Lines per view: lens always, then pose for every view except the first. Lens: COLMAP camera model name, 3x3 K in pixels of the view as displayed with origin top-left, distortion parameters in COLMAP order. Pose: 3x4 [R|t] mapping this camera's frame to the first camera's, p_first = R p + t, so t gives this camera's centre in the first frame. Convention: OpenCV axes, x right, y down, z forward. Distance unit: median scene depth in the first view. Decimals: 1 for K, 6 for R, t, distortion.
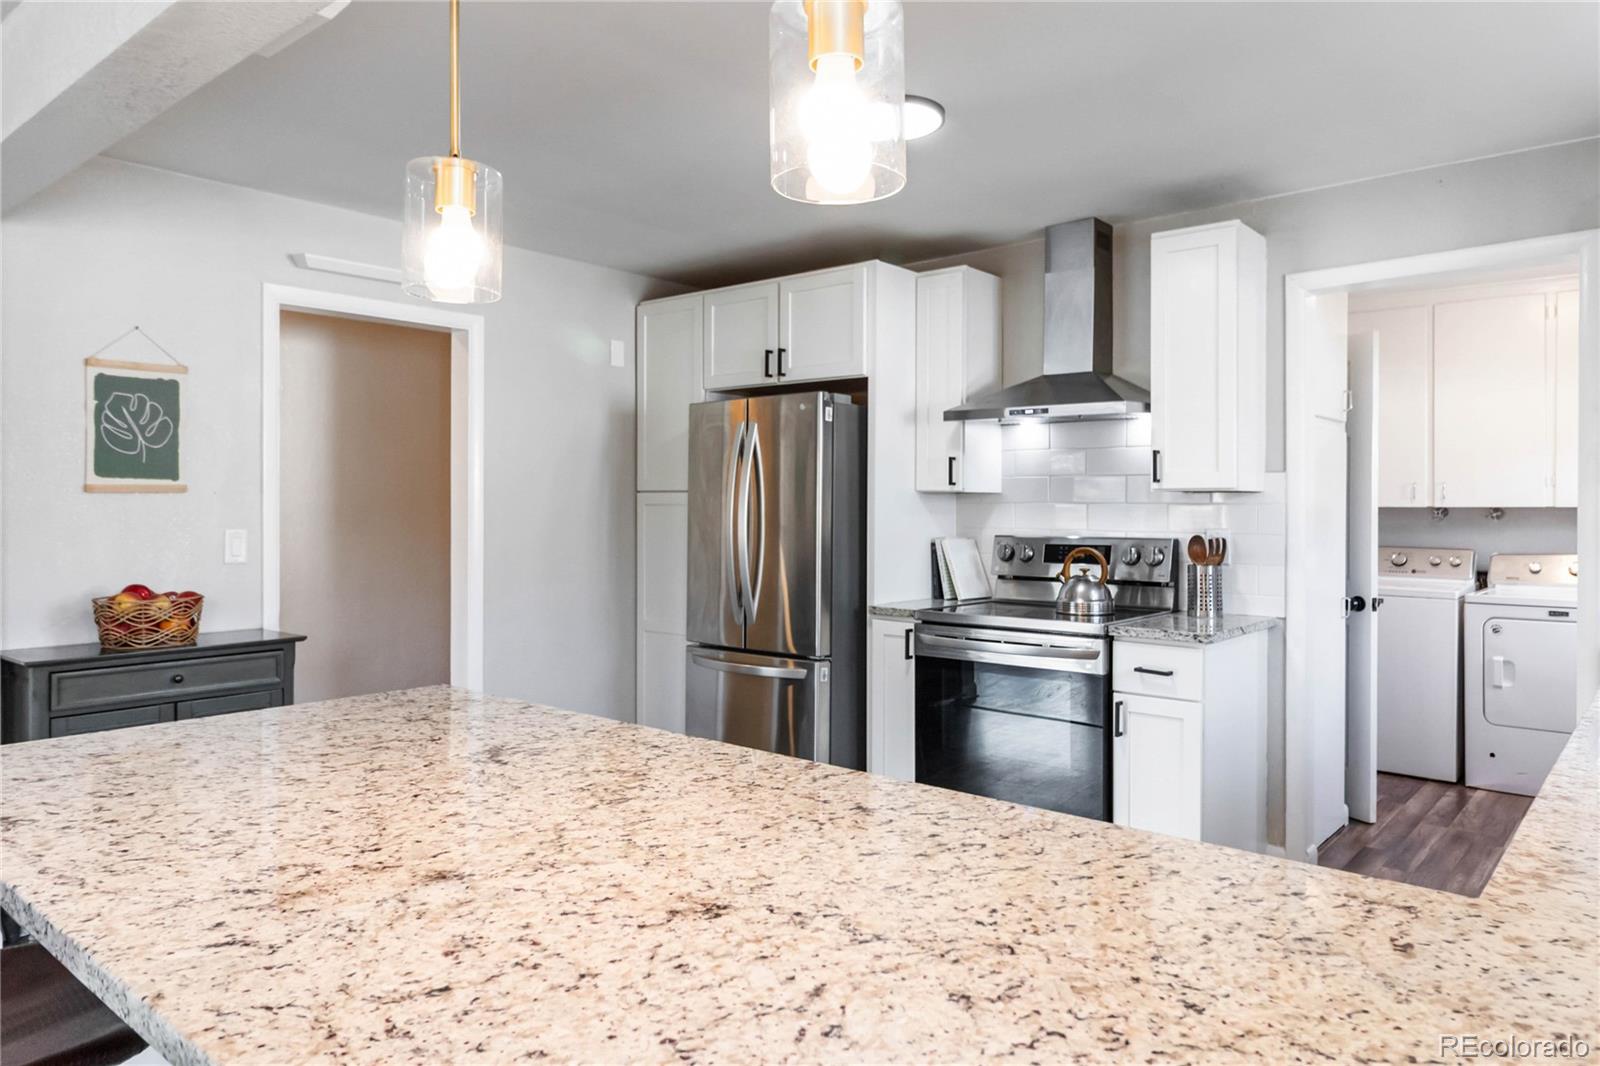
lens RADIAL K [[1045.7, 0, 814.6], [0, 1045.7, 509.9], [0, 0, 1]] dist [0.006652, -0.004303]
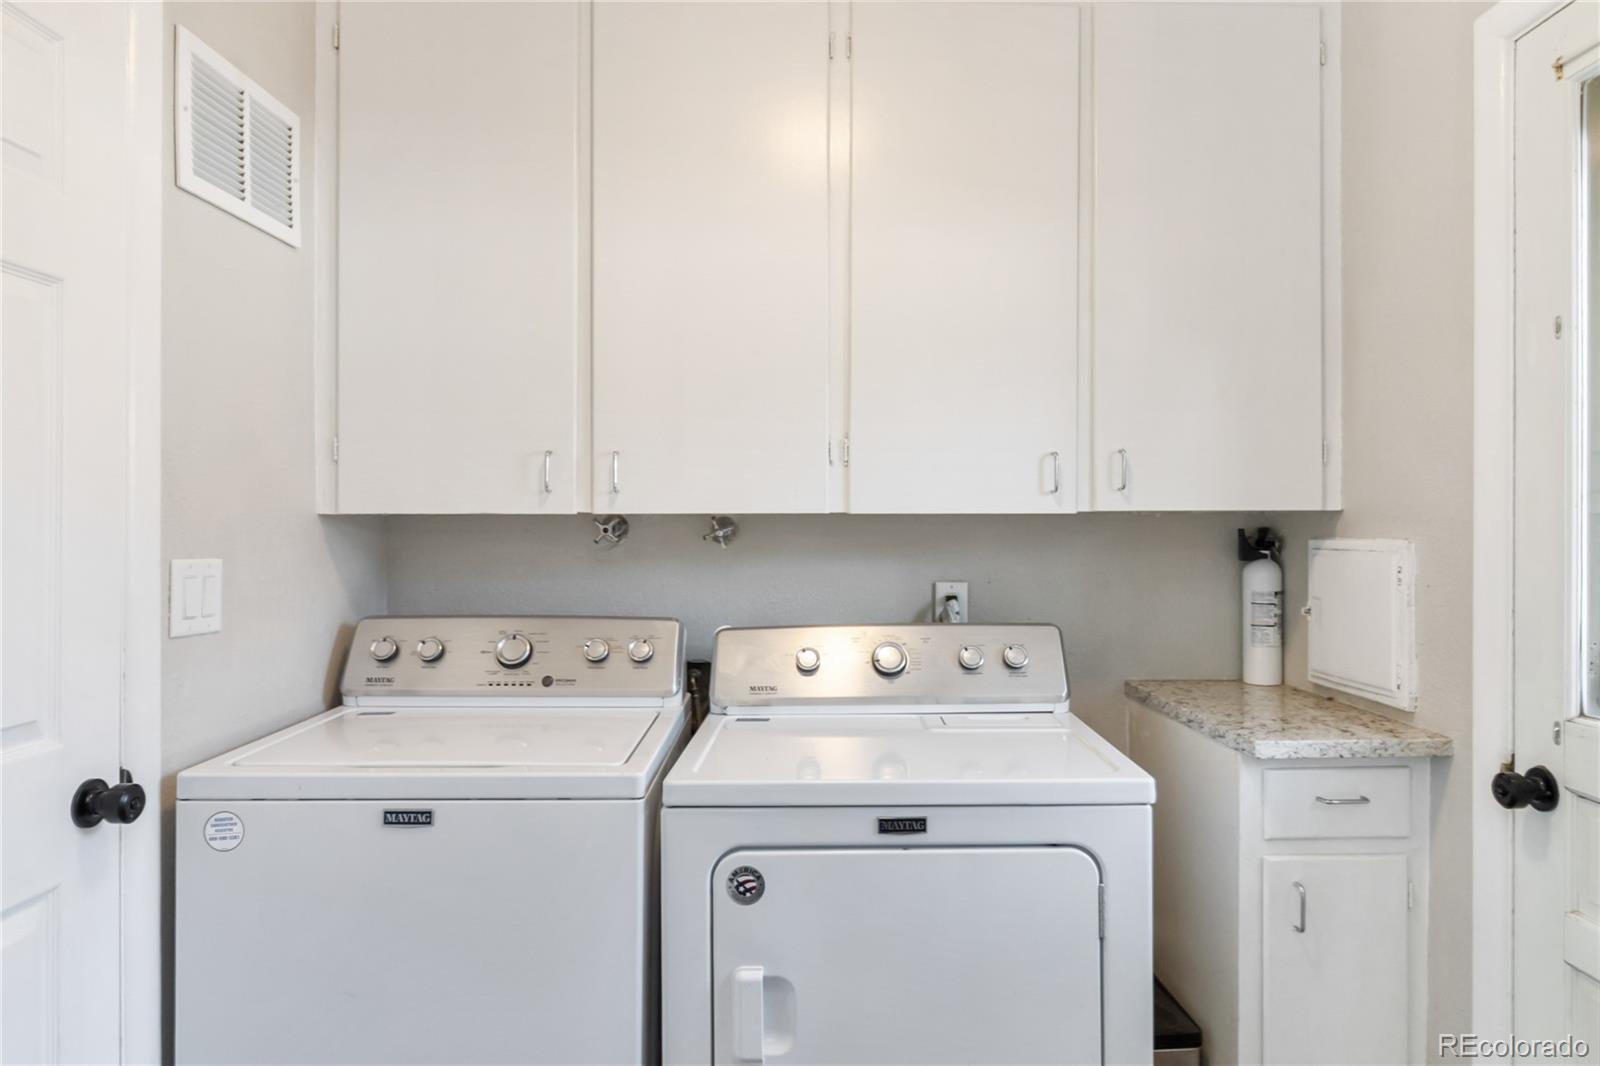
lens RADIAL K [[956.5, 0, 801.5], [0, 956.5, 528.5], [0, 0, 1]] dist [0.004194, -0.002623]
pose [[0.762558, -0.000840, 0.646919, 0.502975], [0.000860, 1.000000, 0.000284, 0.003360], [-0.646919, 0.000339, 0.762558, 0.812421]]
